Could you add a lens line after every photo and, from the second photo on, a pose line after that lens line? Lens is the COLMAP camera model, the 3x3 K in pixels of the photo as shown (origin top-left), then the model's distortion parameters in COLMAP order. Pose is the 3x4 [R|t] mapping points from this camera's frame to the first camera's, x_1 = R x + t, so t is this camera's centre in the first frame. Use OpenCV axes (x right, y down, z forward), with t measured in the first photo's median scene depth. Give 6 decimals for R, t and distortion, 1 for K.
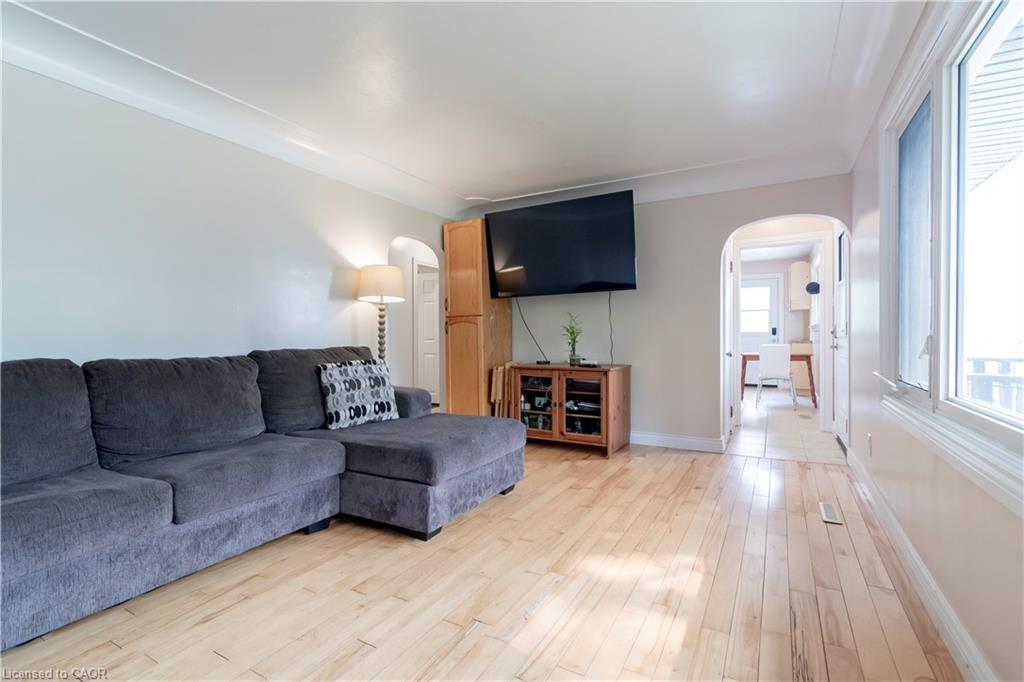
lens RADIAL K [[474.2, 0, 500.8], [0, 474.2, 339.7], [0, 0, 1]] dist [0.004193, 0.000726]
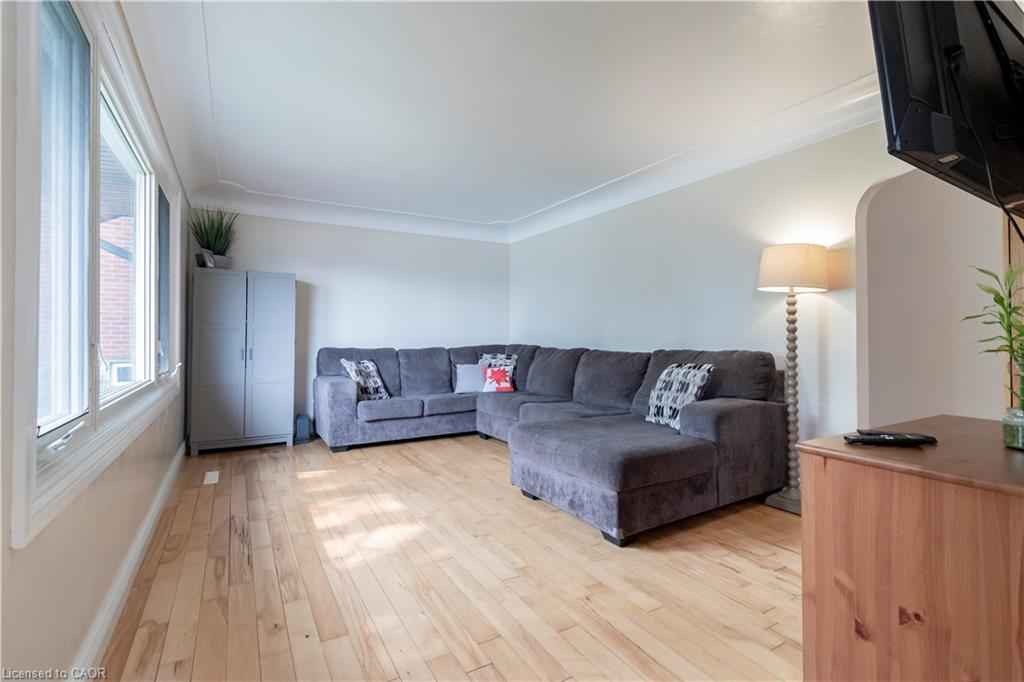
lens RADIAL K [[474.2, 0, 516.8], [0, 474.2, 335.6], [0, 0, 1]] dist [0.004193, 0.000726]
pose [[-0.482776, -0.000465, -0.875744, 0.612455], [-0.004793, 0.999986, 0.002111, -0.011675], [0.875731, 0.005217, -0.482771, 0.989562]]
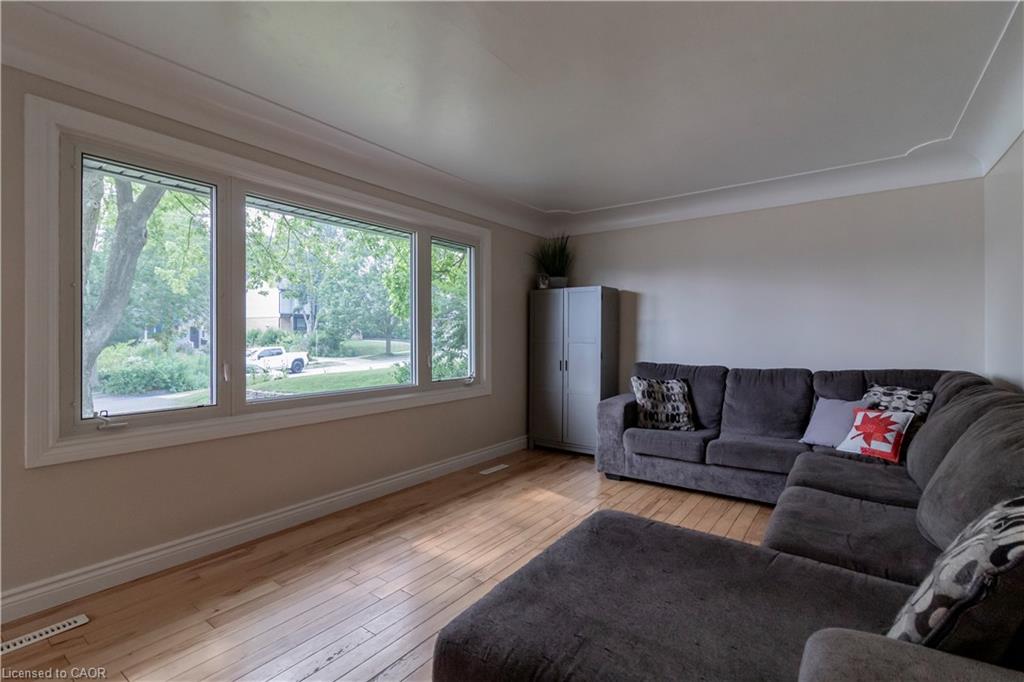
lens RADIAL K [[474.2, 0, 507.5], [0, 474.2, 335.7], [0, 0, 1]] dist [0.004193, 0.000726]
pose [[-0.995134, 0.000656, 0.098525, -0.033495], [0.001476, 0.999965, 0.008250, -0.048184], [-0.098516, 0.008355, -0.995100, 1.109348]]
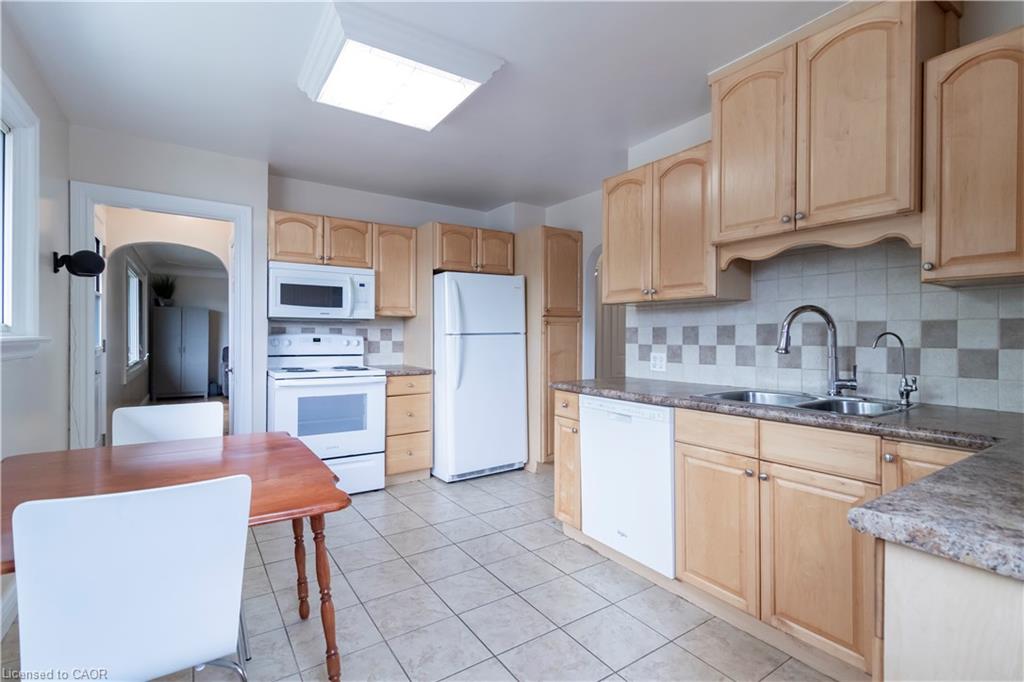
lens RADIAL K [[474.2, 0, 517.4], [0, 474.2, 336.5], [0, 0, 1]] dist [0.004193, 0.000726]
pose [[-0.427694, 0.009607, -0.903873, 1.140341], [-0.007636, 0.999869, 0.014241, -0.057566], [0.903892, 0.012992, -0.427564, 2.001171]]
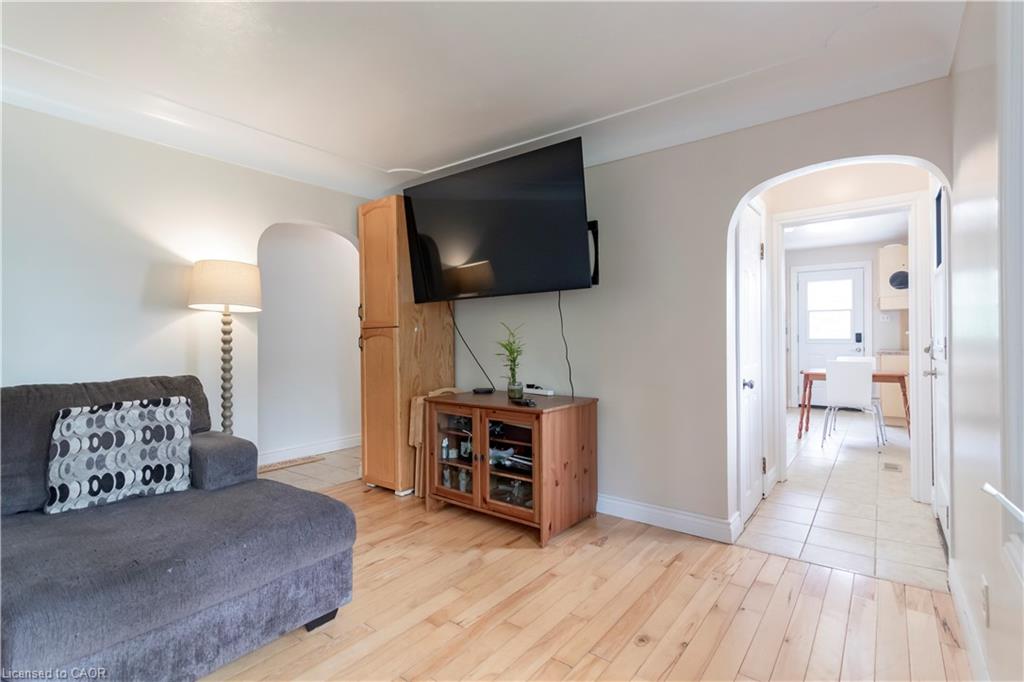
lens RADIAL K [[474.2, 0, 515.4], [0, 474.2, 337.1], [0, 0, 1]] dist [0.004193, 0.000726]
pose [[0.990063, -0.003433, -0.140585, 0.283088], [0.003048, 0.999991, -0.002954, -0.037331], [0.140594, 0.002496, 0.990064, 0.344003]]
